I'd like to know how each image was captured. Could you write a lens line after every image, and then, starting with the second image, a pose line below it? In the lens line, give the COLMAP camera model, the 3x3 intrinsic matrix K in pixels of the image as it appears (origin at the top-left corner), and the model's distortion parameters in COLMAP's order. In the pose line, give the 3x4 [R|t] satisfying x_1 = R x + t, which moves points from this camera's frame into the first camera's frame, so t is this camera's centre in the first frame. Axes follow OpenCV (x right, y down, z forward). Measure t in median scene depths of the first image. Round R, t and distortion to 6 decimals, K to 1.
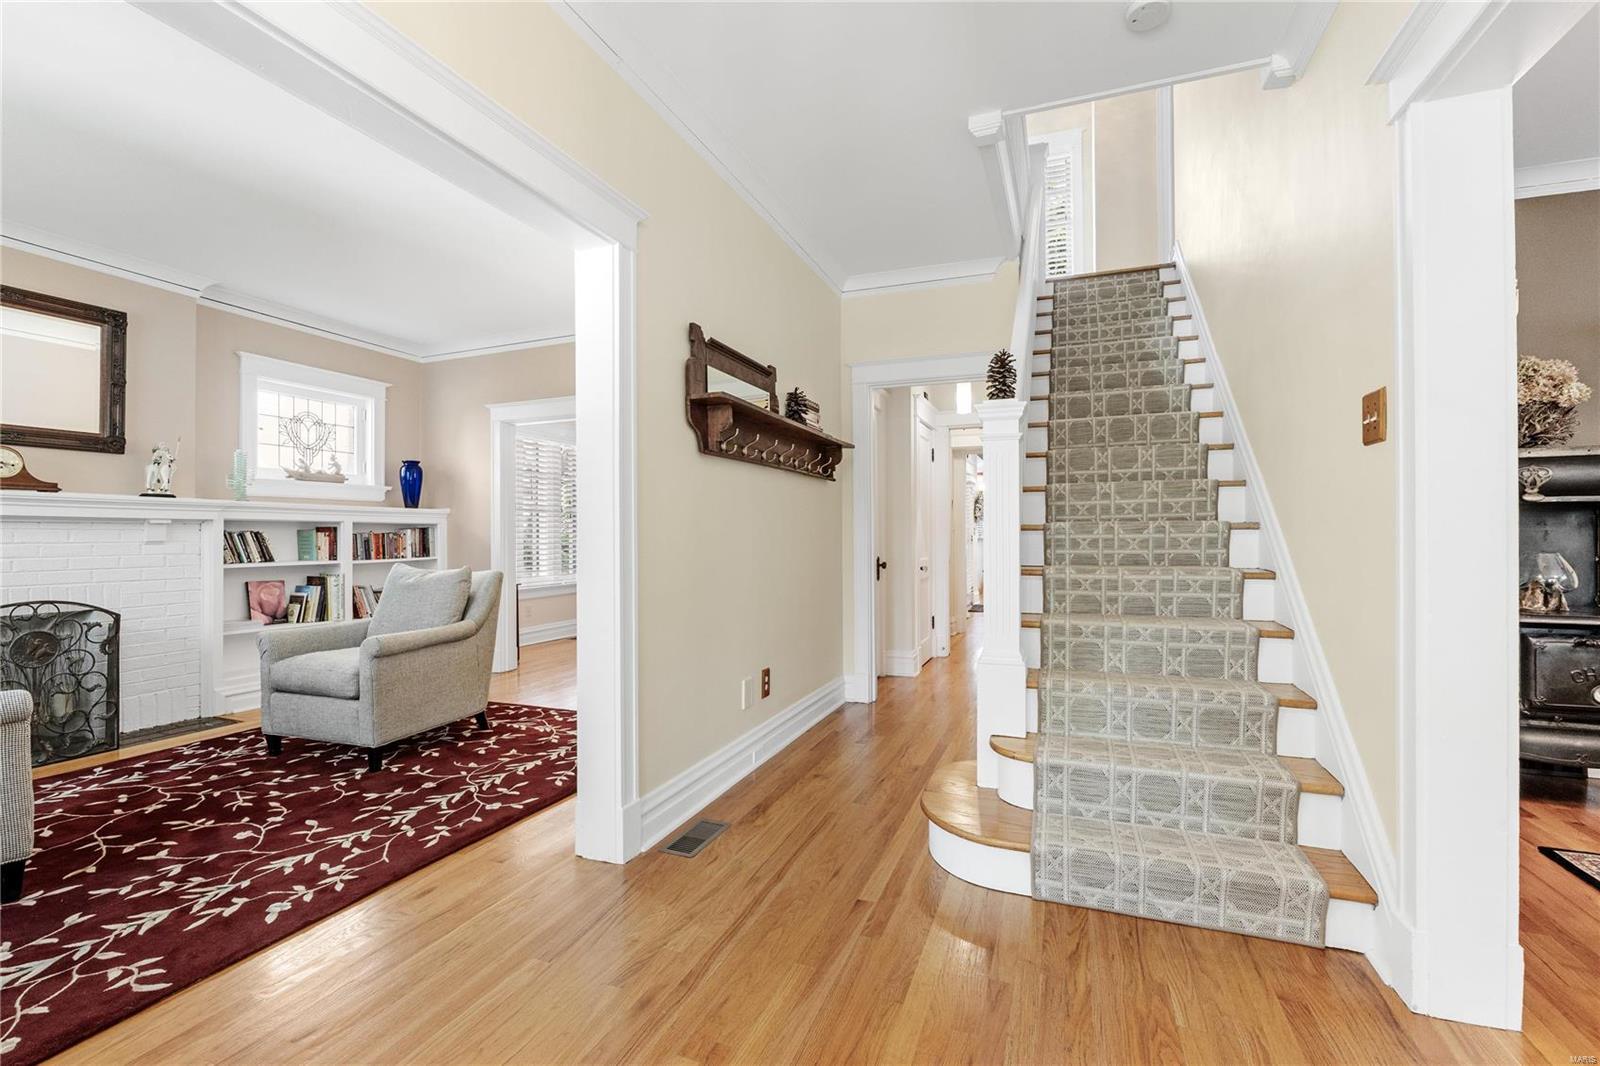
lens RADIAL K [[682.5, 0, 795.0], [0, 682.5, 536.0], [0, 0, 1]] dist [-0.008979, 0.000273]
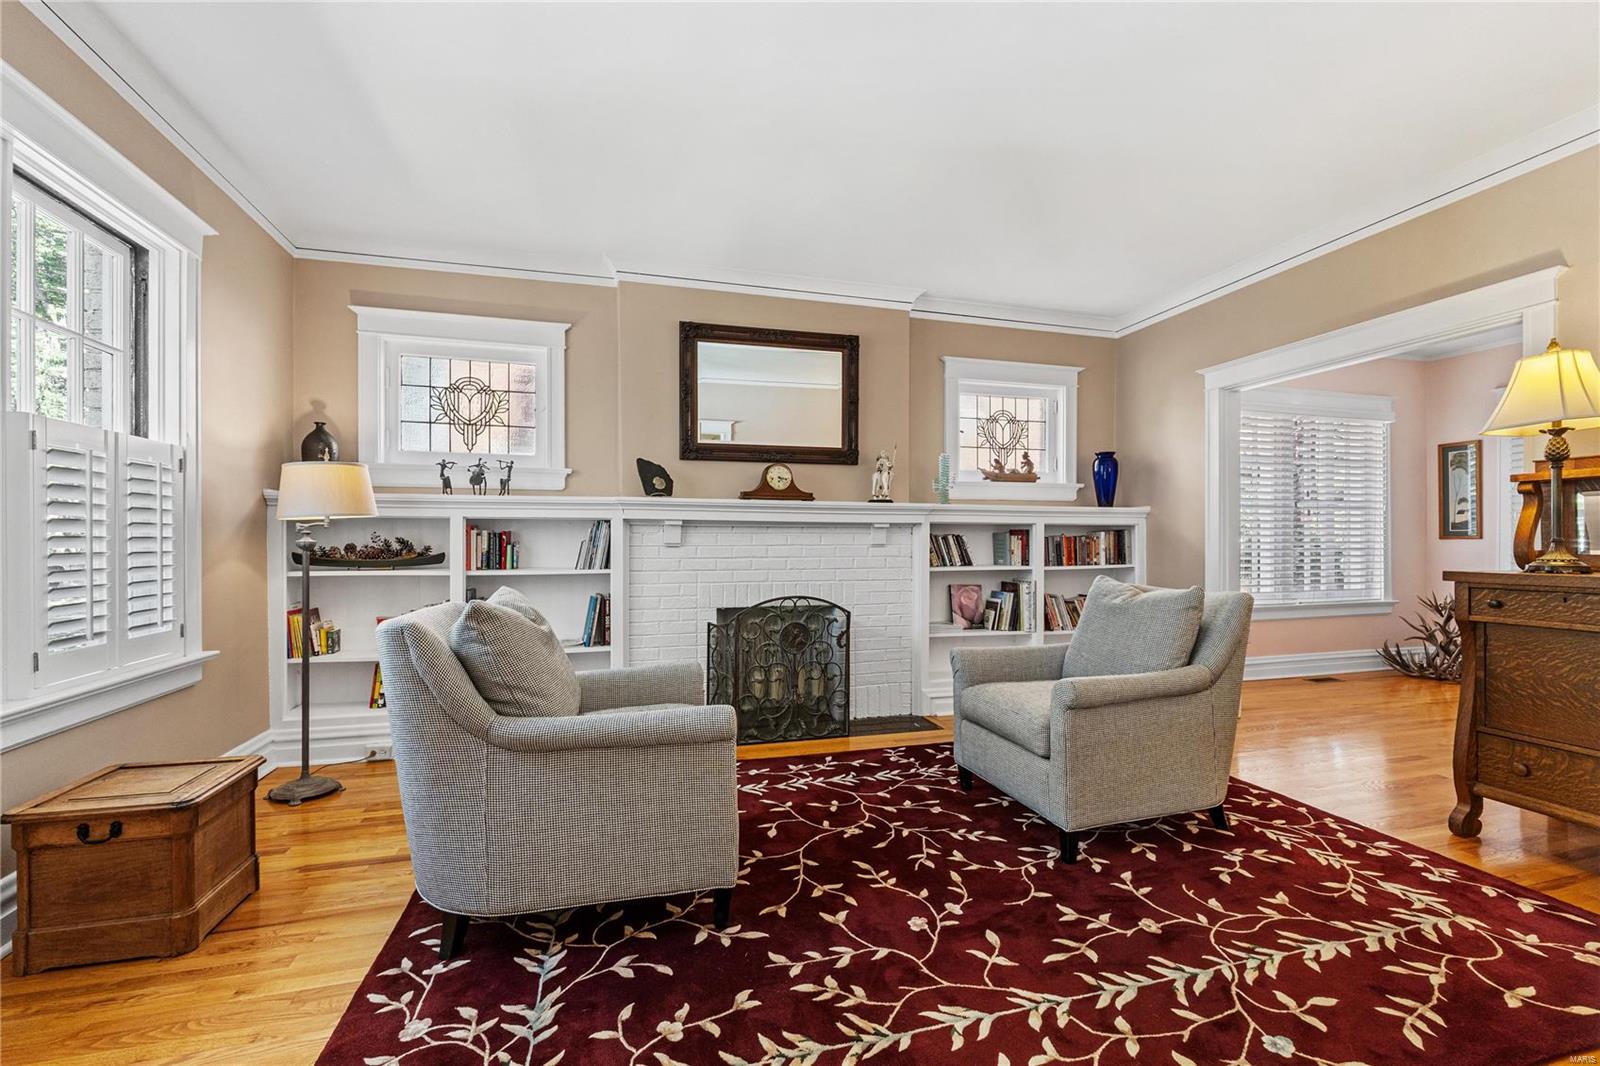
lens RADIAL K [[682.5, 0, 795.0], [0, 682.5, 536.0], [0, 0, 1]] dist [-0.008979, 0.000273]
pose [[0.600860, -0.001230, -0.799353, -0.183181], [-0.002166, 0.999993, -0.003167, -0.001380], [0.799351, 0.003635, 0.600853, 0.278187]]
